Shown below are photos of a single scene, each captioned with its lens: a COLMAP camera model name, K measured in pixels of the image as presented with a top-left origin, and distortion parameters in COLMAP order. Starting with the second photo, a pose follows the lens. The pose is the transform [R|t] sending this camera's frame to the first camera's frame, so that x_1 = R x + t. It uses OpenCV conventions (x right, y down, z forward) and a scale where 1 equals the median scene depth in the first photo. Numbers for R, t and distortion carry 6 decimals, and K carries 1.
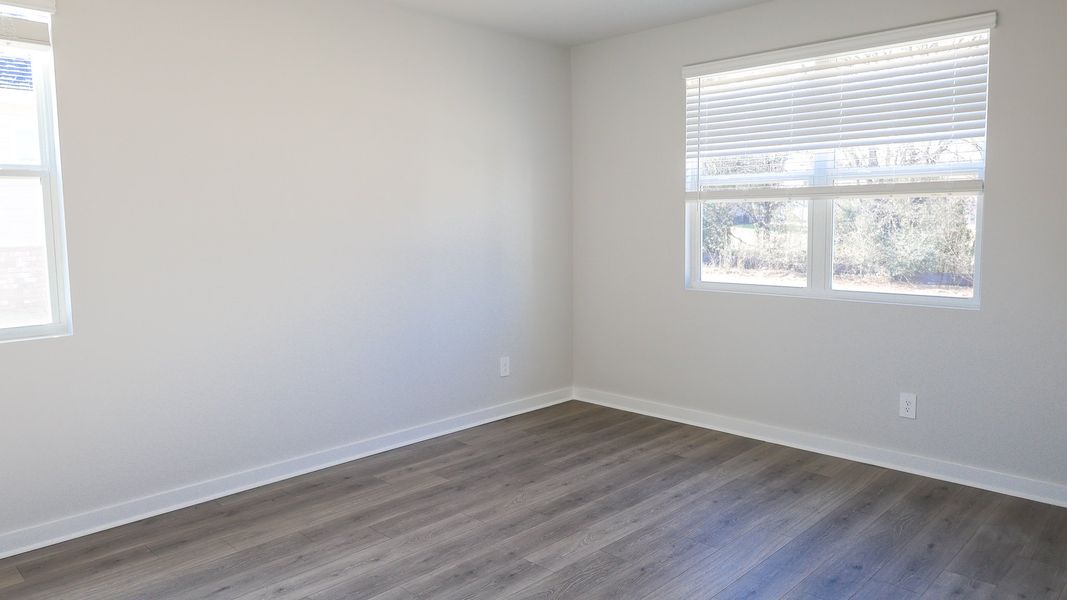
lens RADIAL K [[728.0, 0, 503.1], [0, 728.0, 284.6], [0, 0, 1]] dist [-0.025569, 0.015217]
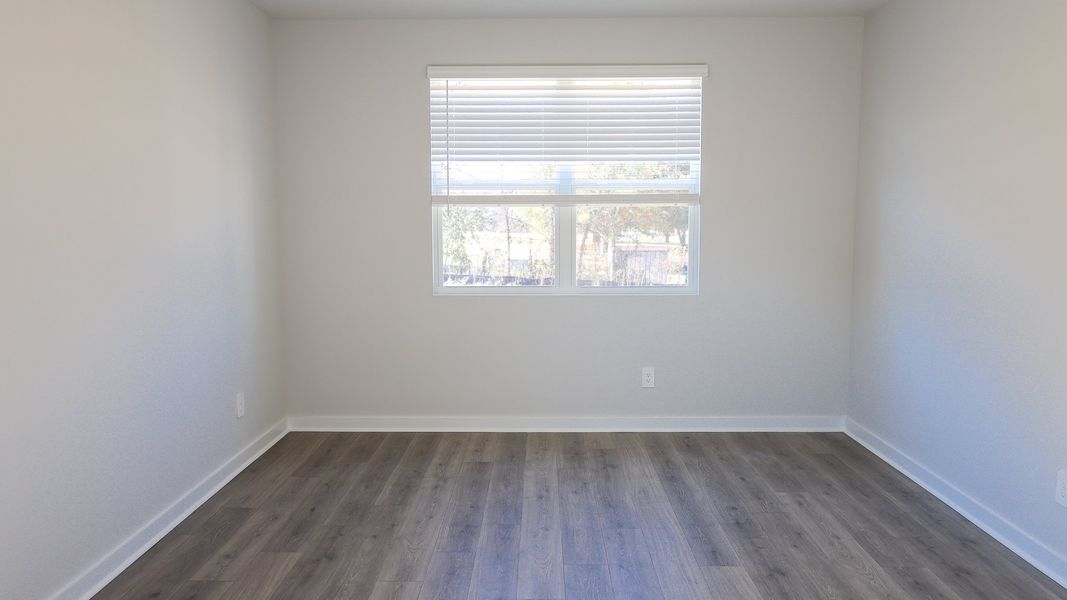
lens RADIAL K [[728.0, 0, 532.0], [0, 728.0, 301.0], [0, 0, 1]] dist [-0.025569, 0.015217]
pose [[0.707074, -0.062844, 0.704342, -0.423641], [0.057537, 0.997853, 0.031272, -0.011133], [-0.704795, 0.018414, 0.709172, 0.262453]]
